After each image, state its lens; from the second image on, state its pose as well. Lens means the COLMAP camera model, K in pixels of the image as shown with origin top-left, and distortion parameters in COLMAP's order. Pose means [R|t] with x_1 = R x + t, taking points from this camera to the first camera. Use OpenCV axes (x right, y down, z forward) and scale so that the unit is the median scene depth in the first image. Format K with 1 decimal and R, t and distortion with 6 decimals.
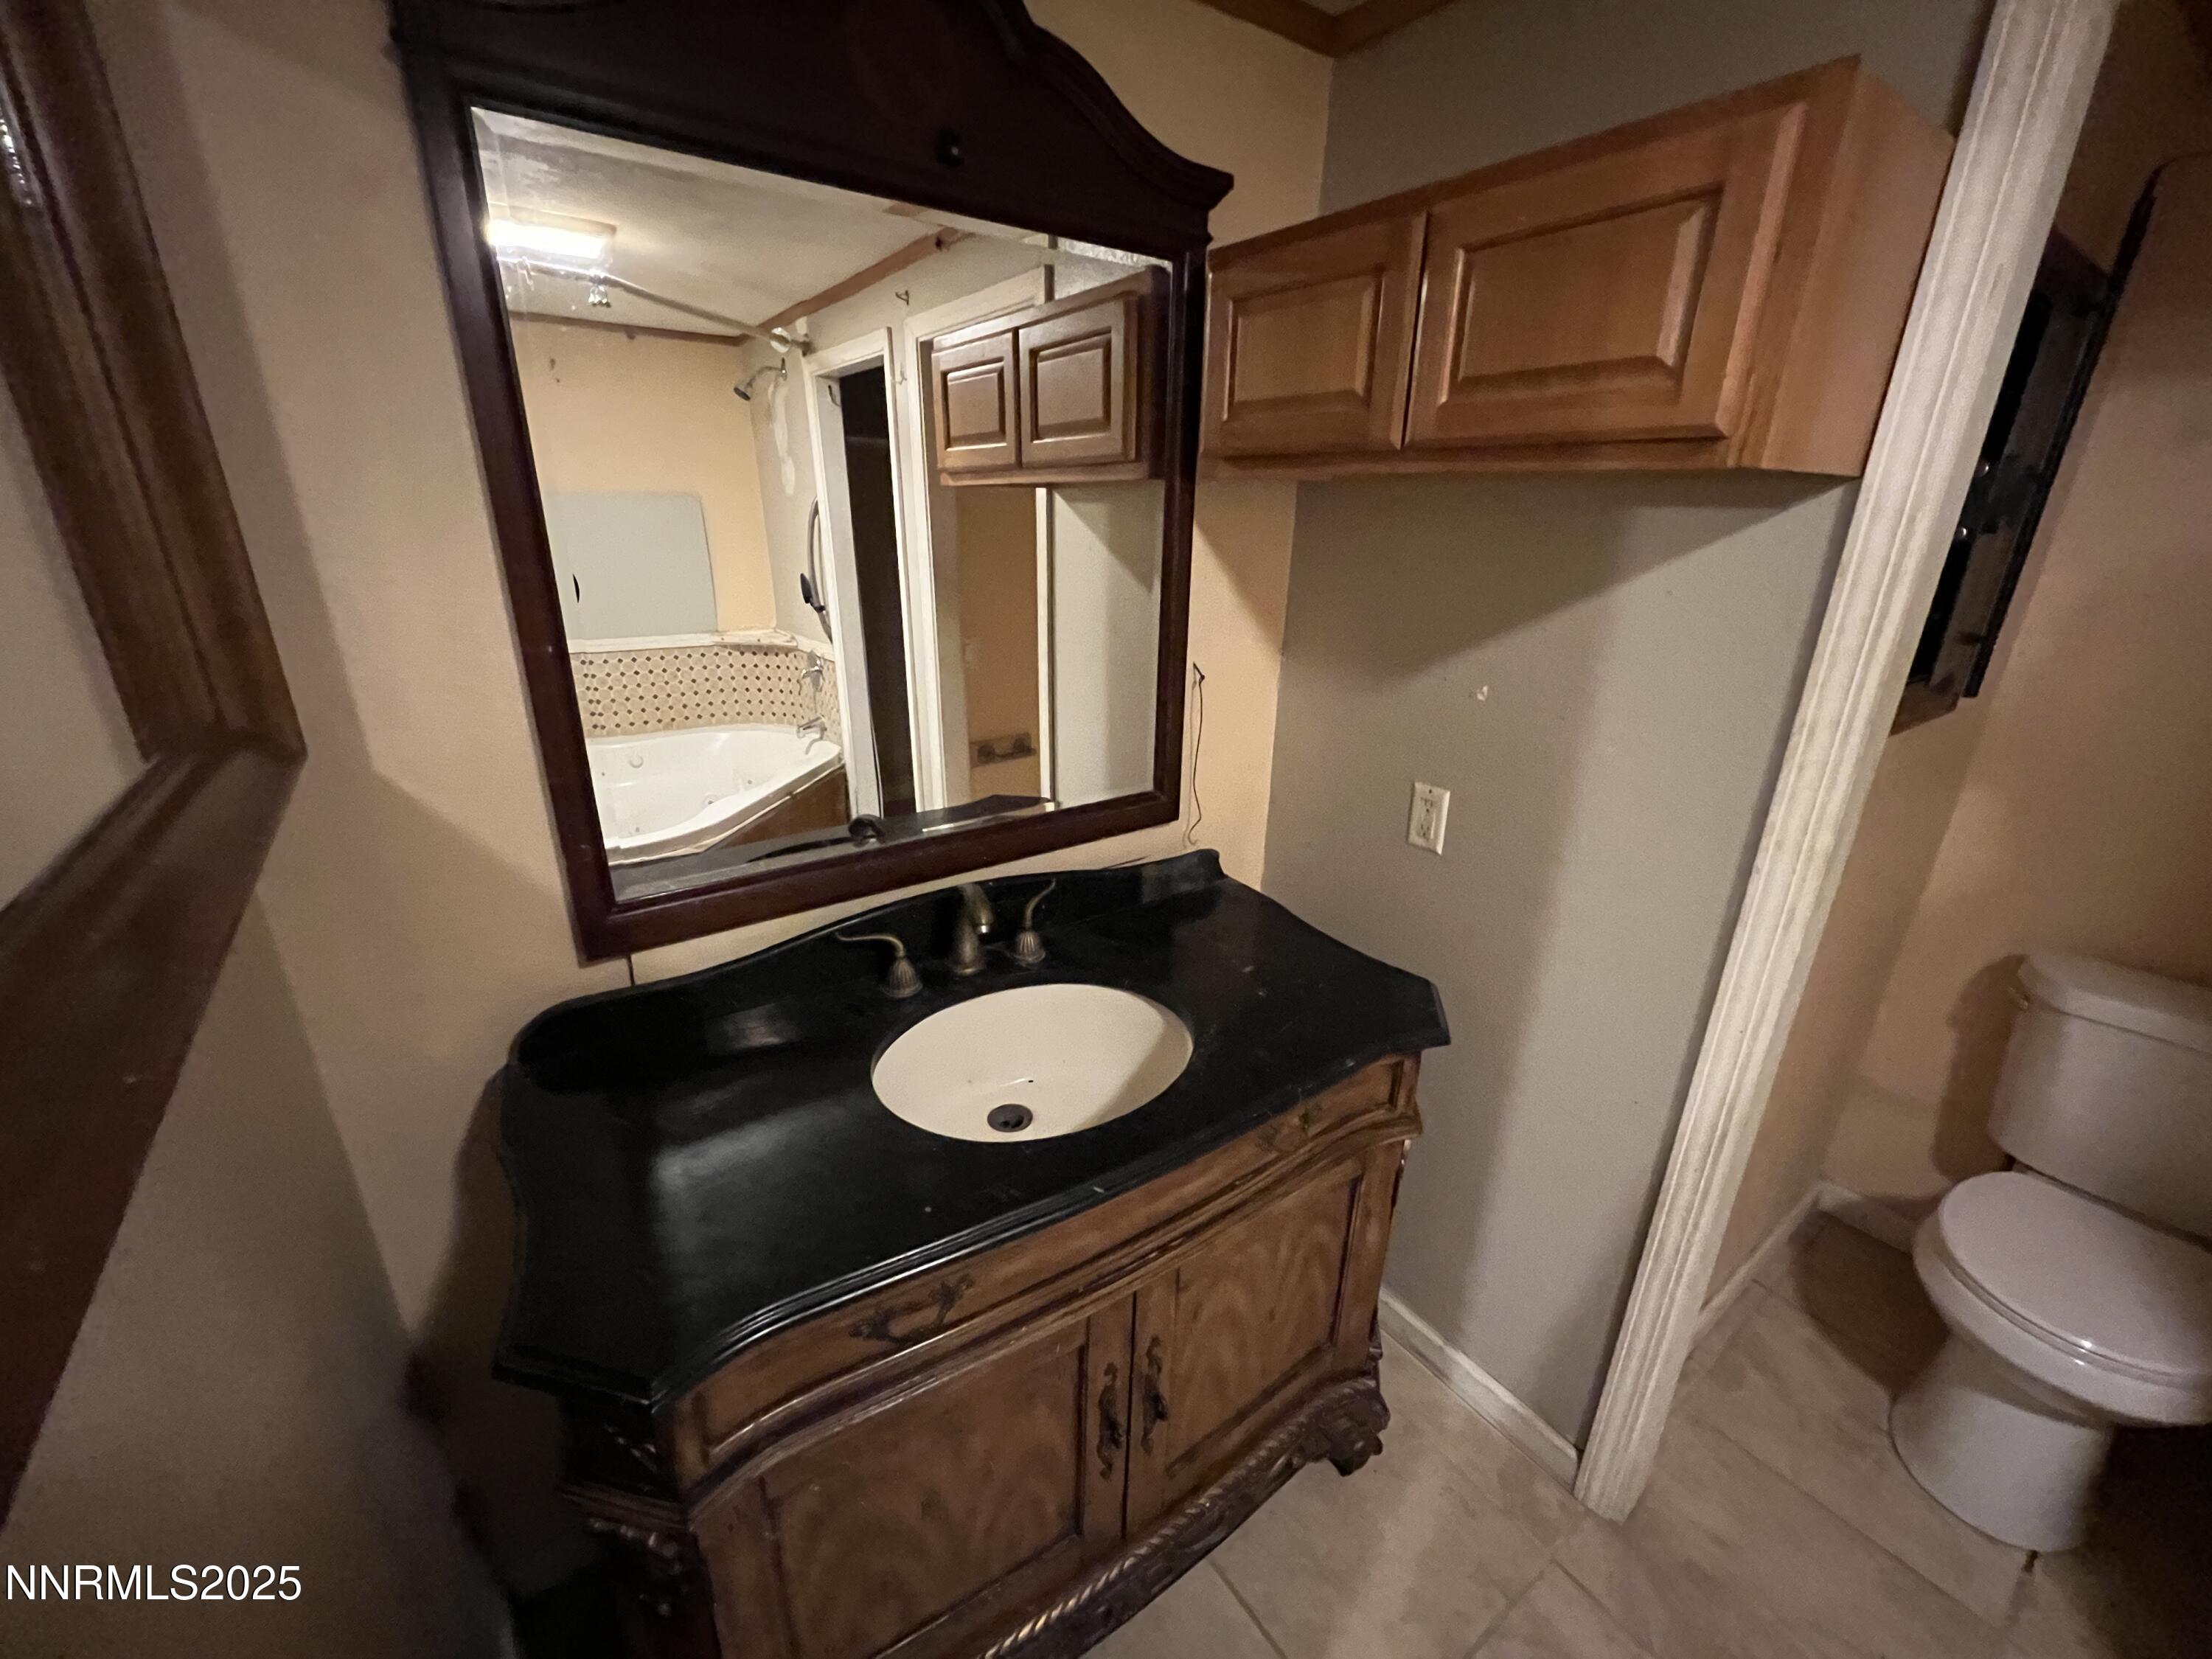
lens RADIAL K [[887.5, 0, 1100.8], [0, 887.5, 834.5], [0, 0, 1]] dist [-0.000673, -0.000832]
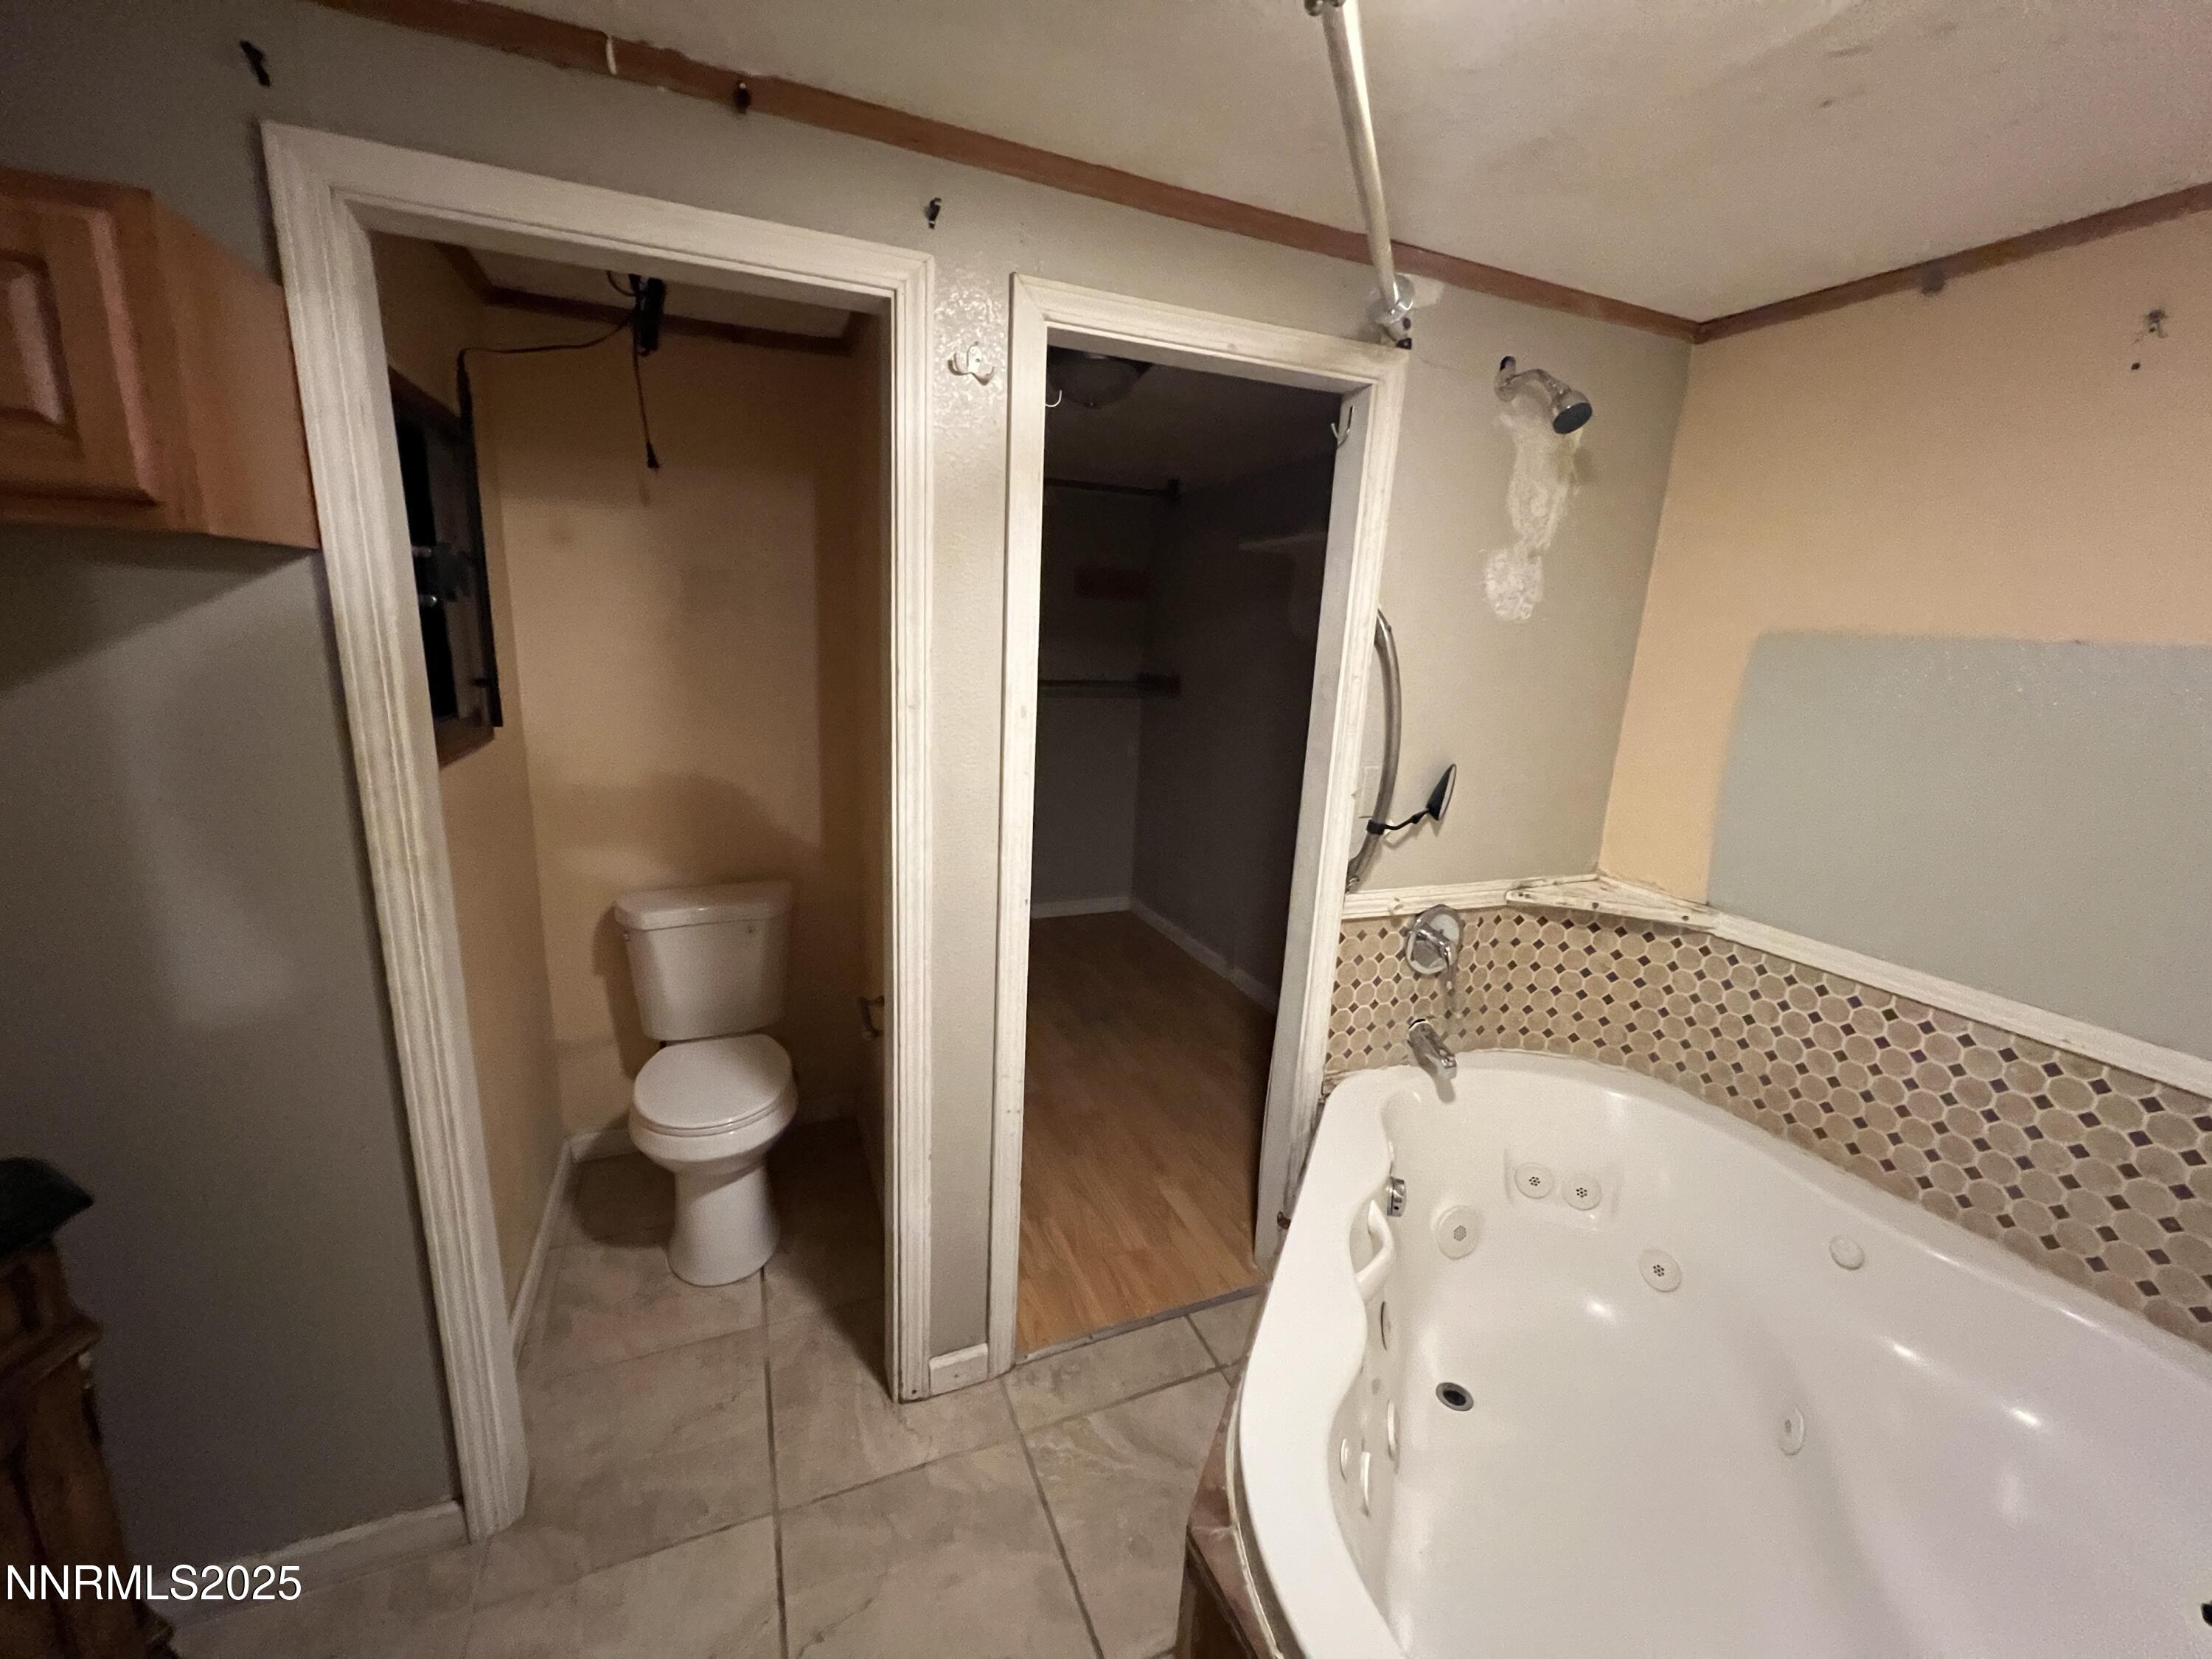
lens RADIAL K [[887.5, 0, 1107.6], [0, 887.5, 831.8], [0, 0, 1]] dist [-0.000673, -0.000832]
pose [[0.236046, -0.218339, 0.946895, -0.076594], [0.298880, 0.943508, 0.143052, 0.073942], [-0.924637, 0.249241, 0.287969, -0.167949]]
